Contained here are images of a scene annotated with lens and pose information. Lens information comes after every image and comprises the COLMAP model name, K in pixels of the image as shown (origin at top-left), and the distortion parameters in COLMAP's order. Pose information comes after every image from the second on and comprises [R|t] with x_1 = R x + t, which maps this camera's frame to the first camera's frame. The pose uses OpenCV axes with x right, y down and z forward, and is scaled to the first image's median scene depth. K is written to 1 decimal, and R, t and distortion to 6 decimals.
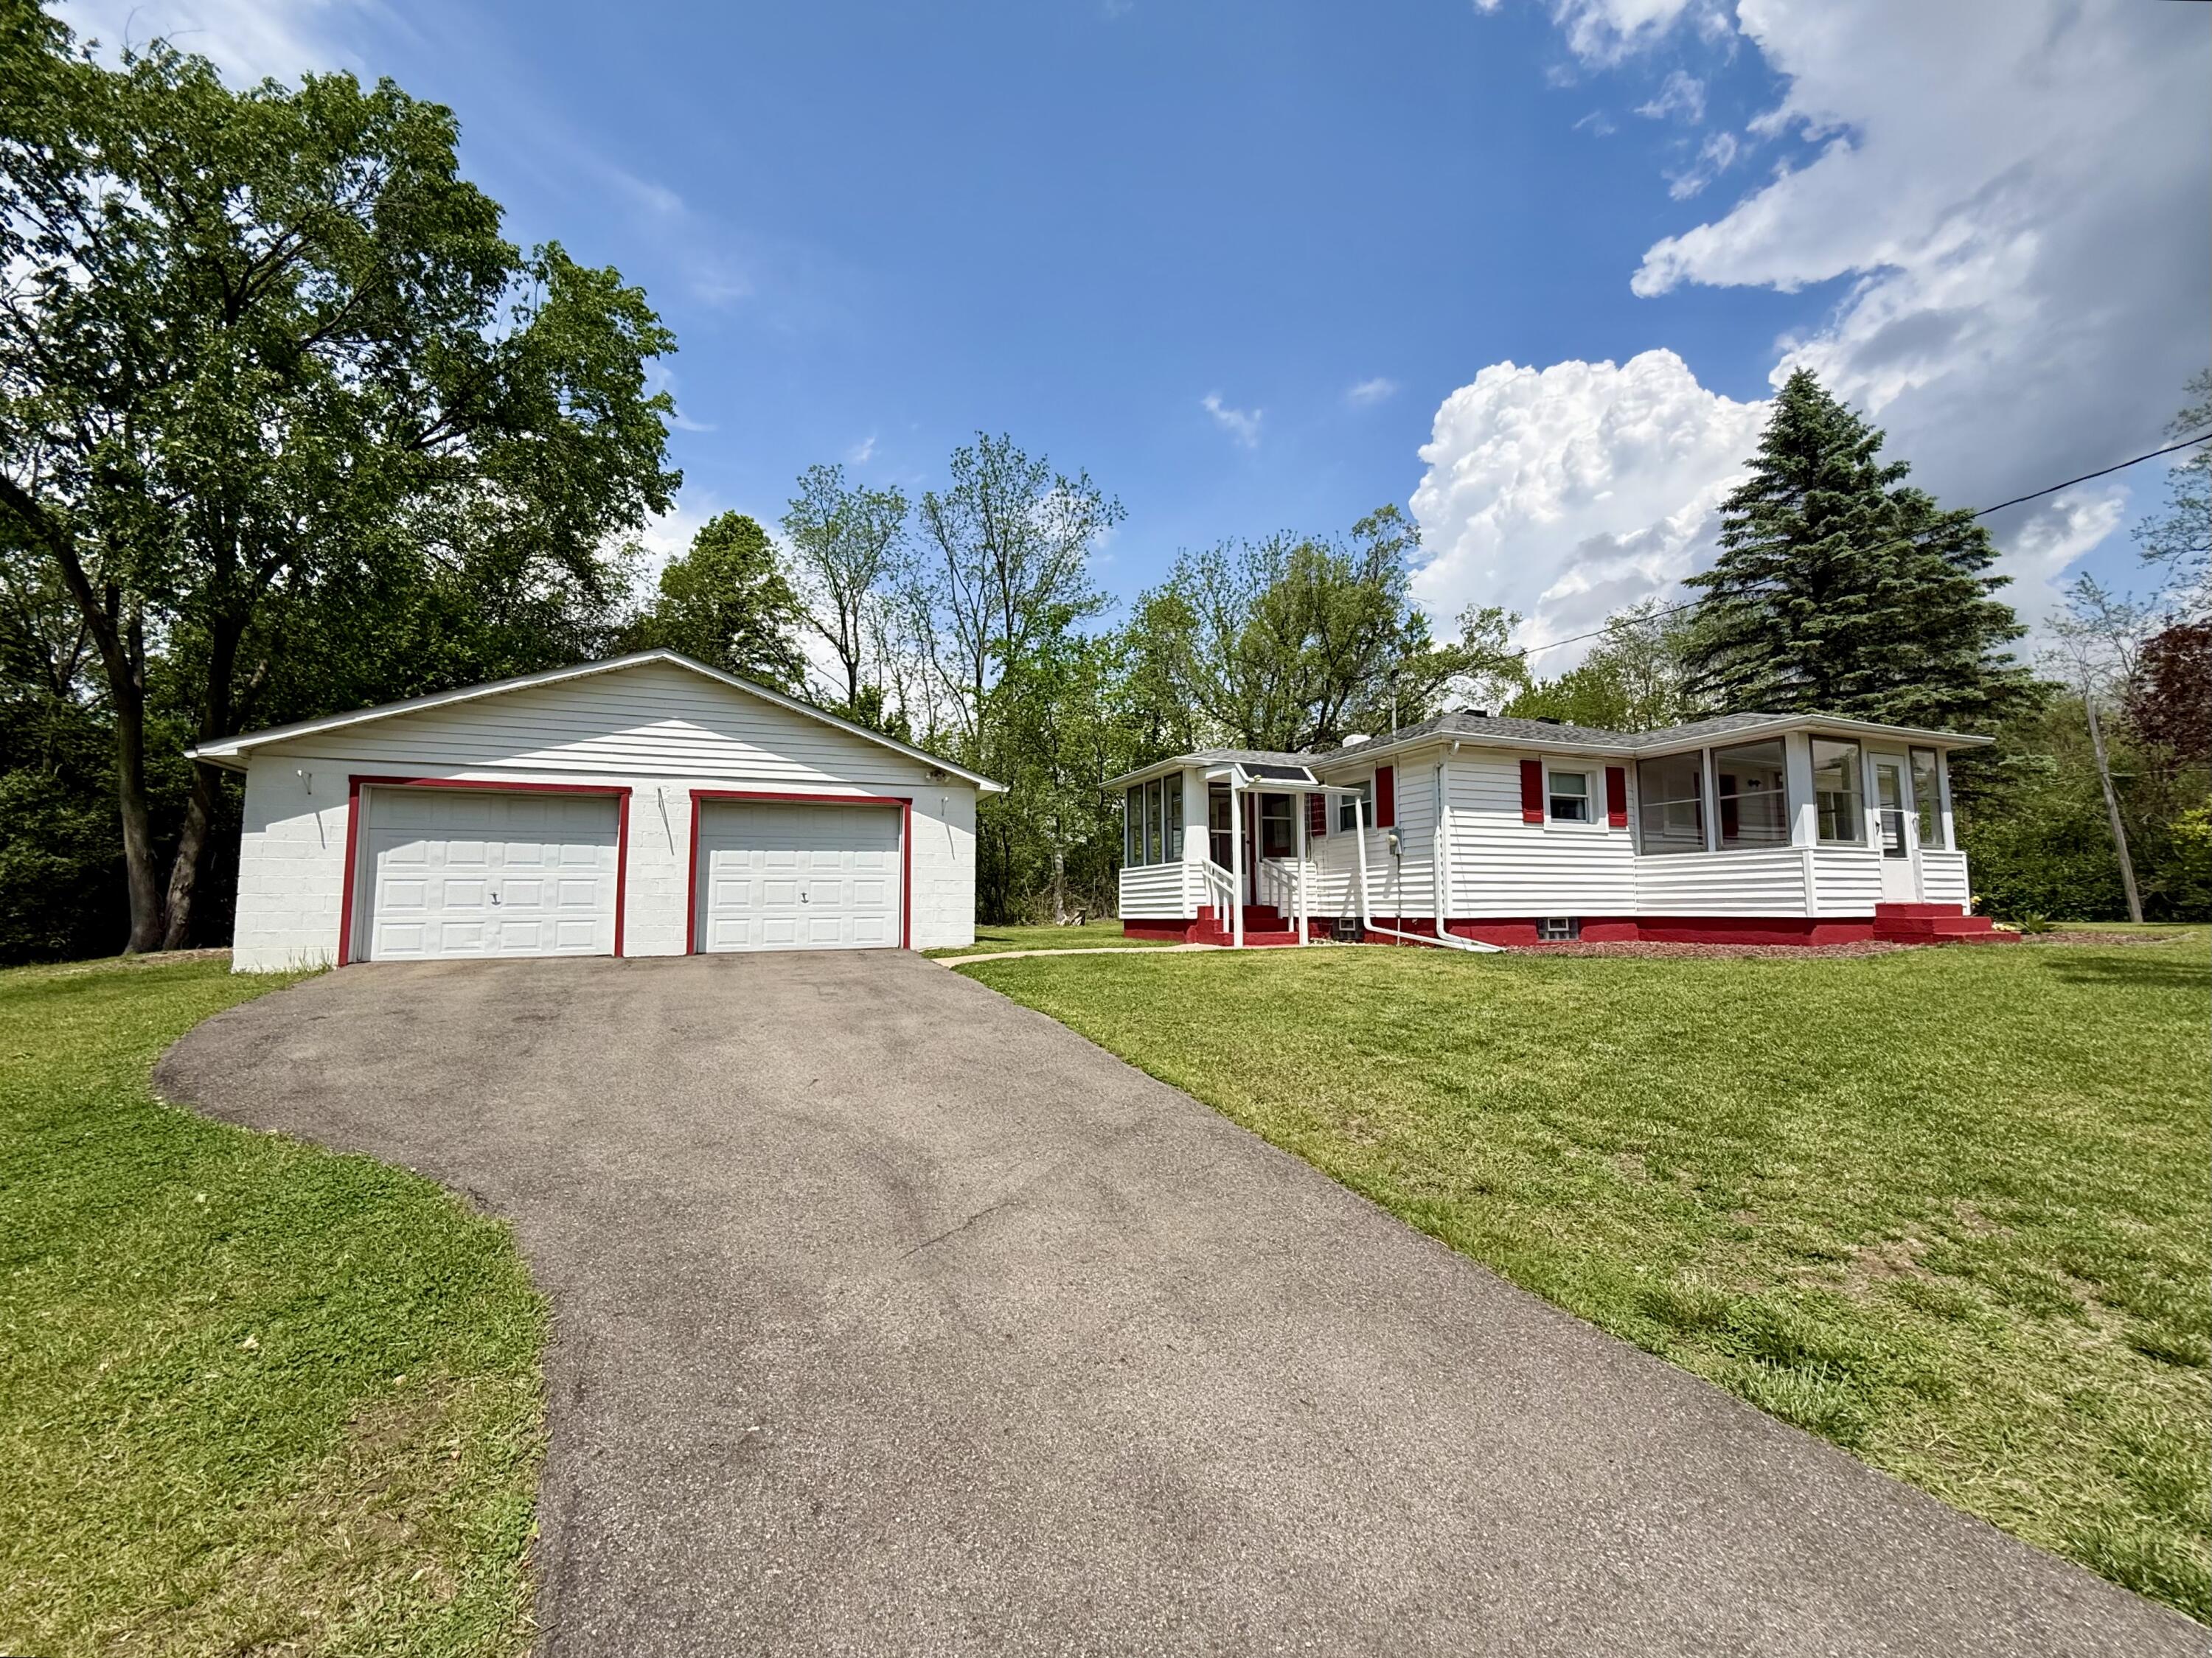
lens RADIAL K [[924.4, 0, 1115.5], [0, 924.4, 829.3], [0, 0, 1]] dist [0.001596, -0.000044]
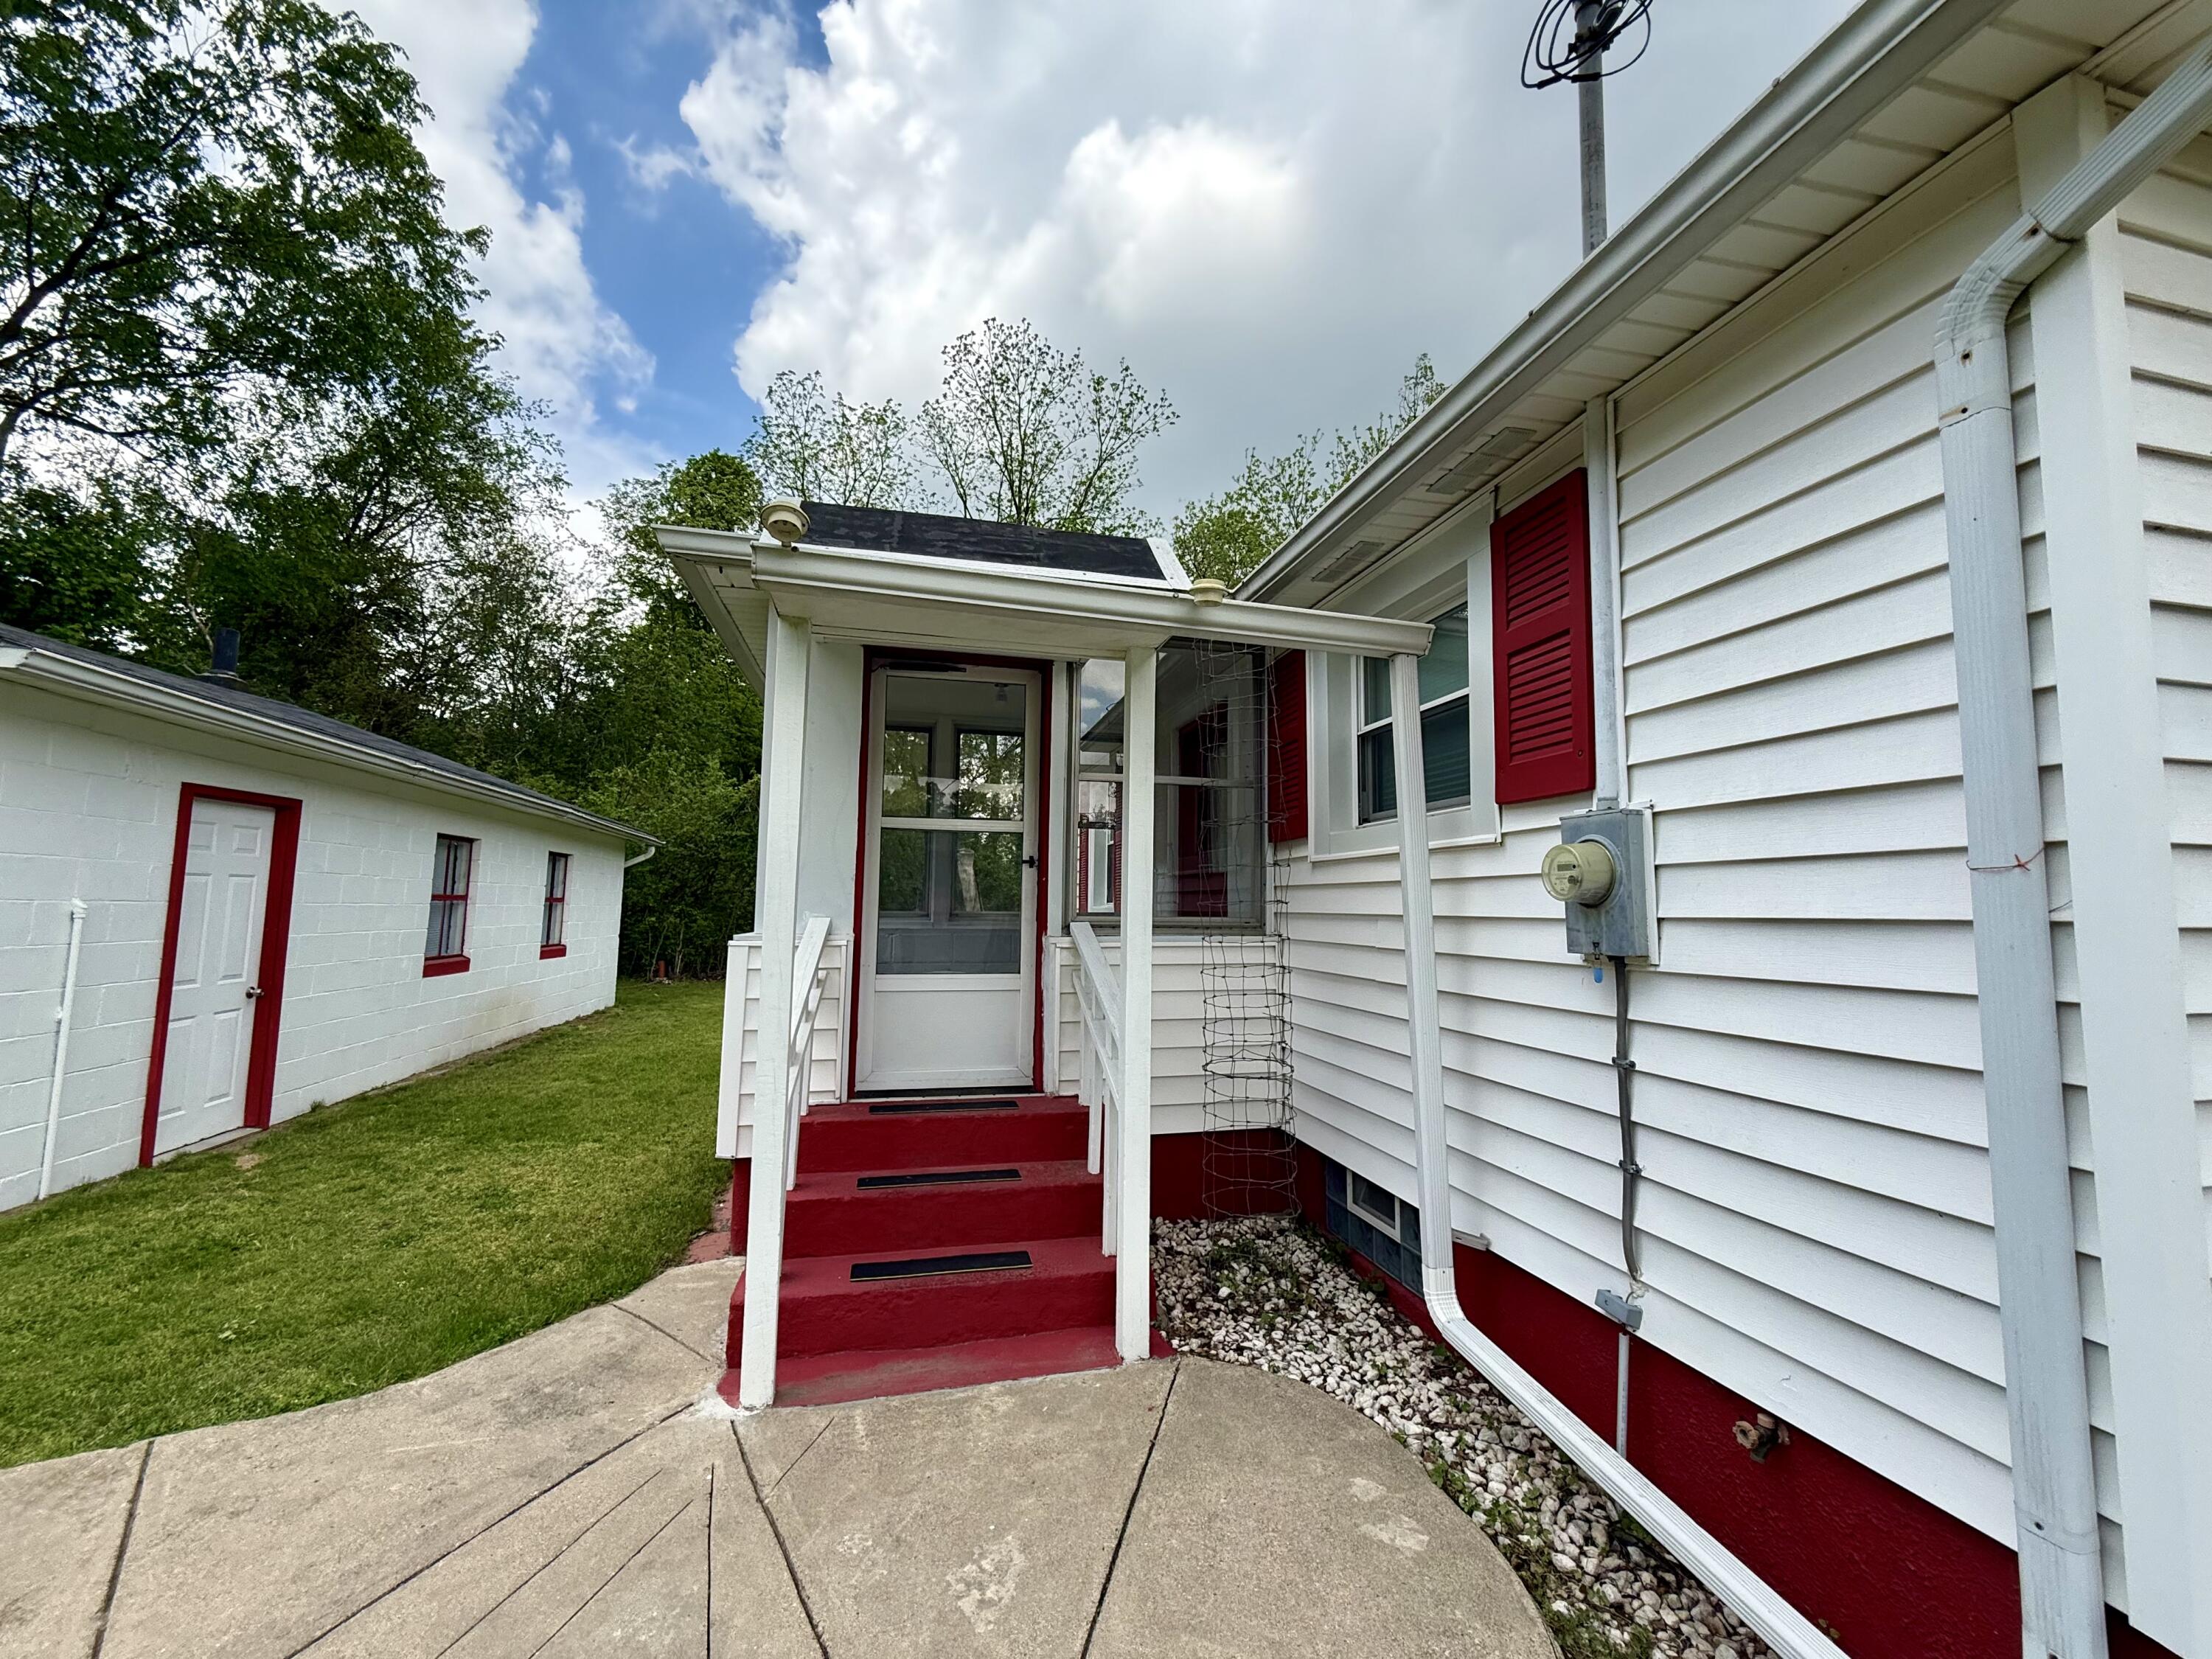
lens RADIAL K [[881.3, 0, 1110.8], [0, 881.3, 828.6], [0, 0, 1]] dist [0.000062, -0.000091]
pose [[0.987074, 0.012452, -0.159784, 0.195285], [-0.011367, 0.999906, 0.007701, 0.002327], [0.159864, -0.005785, 0.987122, 0.675316]]
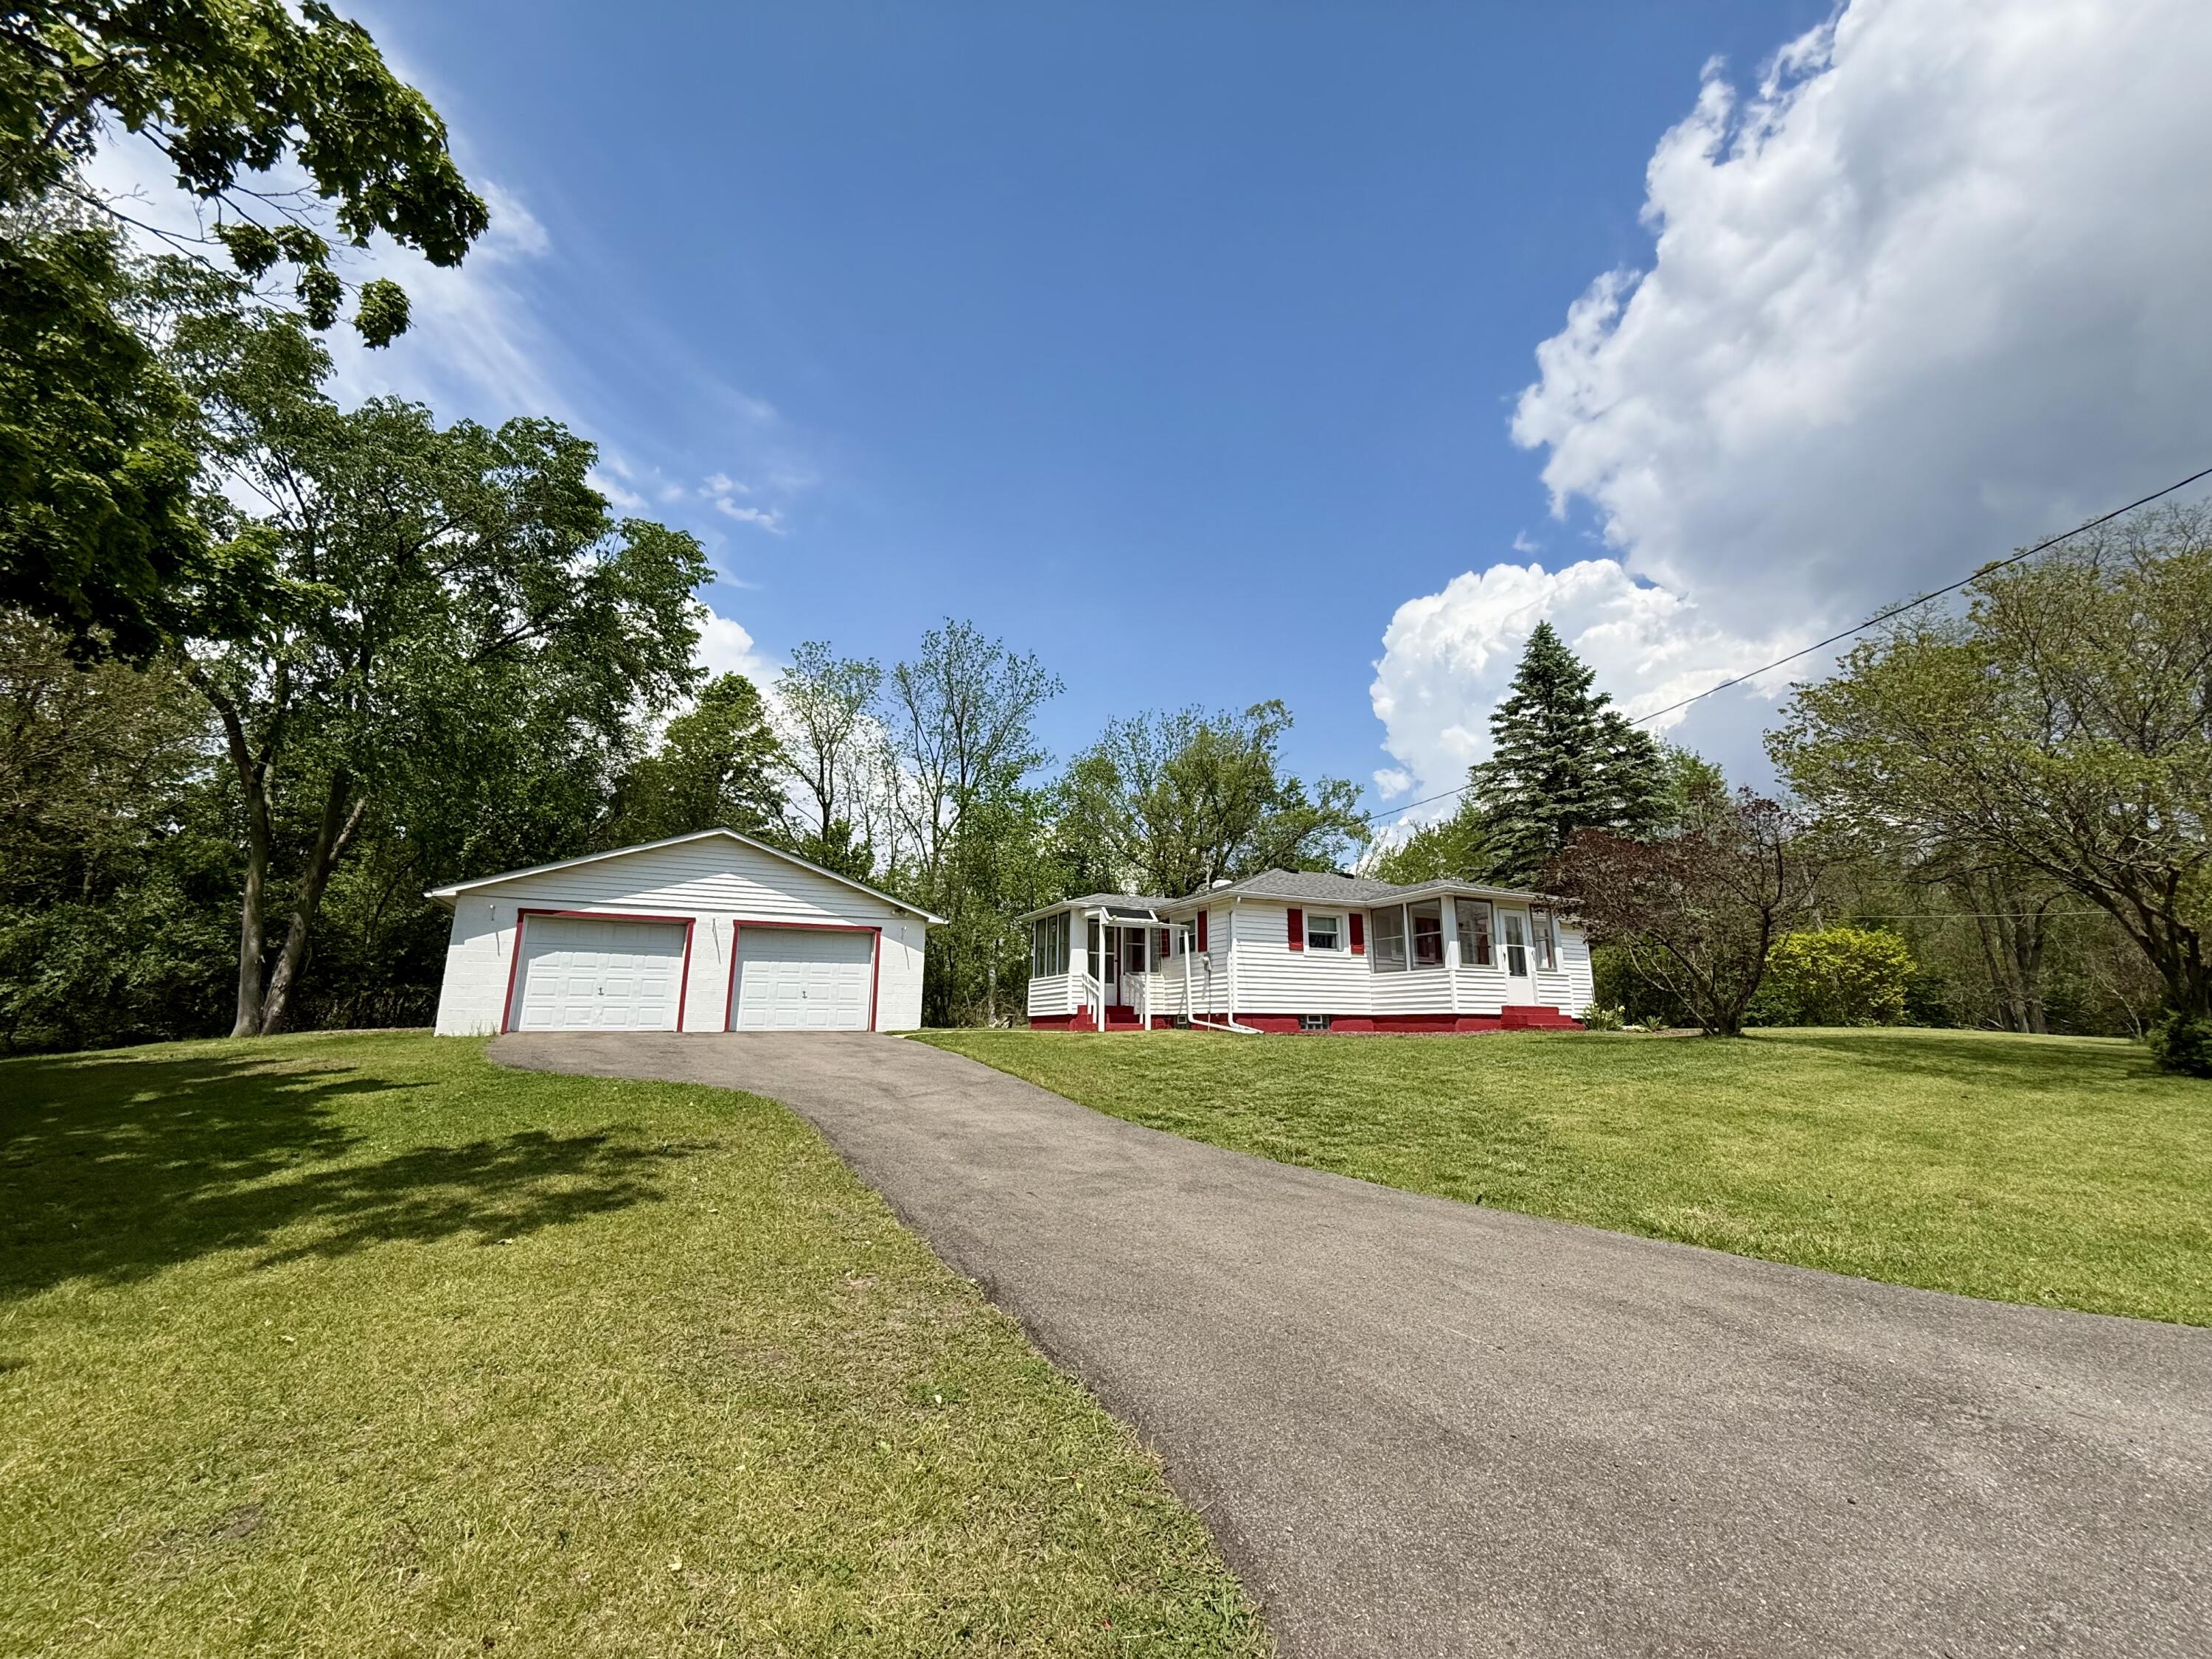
lens RADIAL K [[881.3, 0, 1110.8], [0, 881.3, 828.6], [0, 0, 1]] dist [0.000062, -0.000091]
pose [[0.998598, 0.021264, 0.048482, 0.059992], [-0.014421, 0.990416, -0.137364, -0.001302], [-0.050938, 0.136472, 0.989333, -0.353265]]
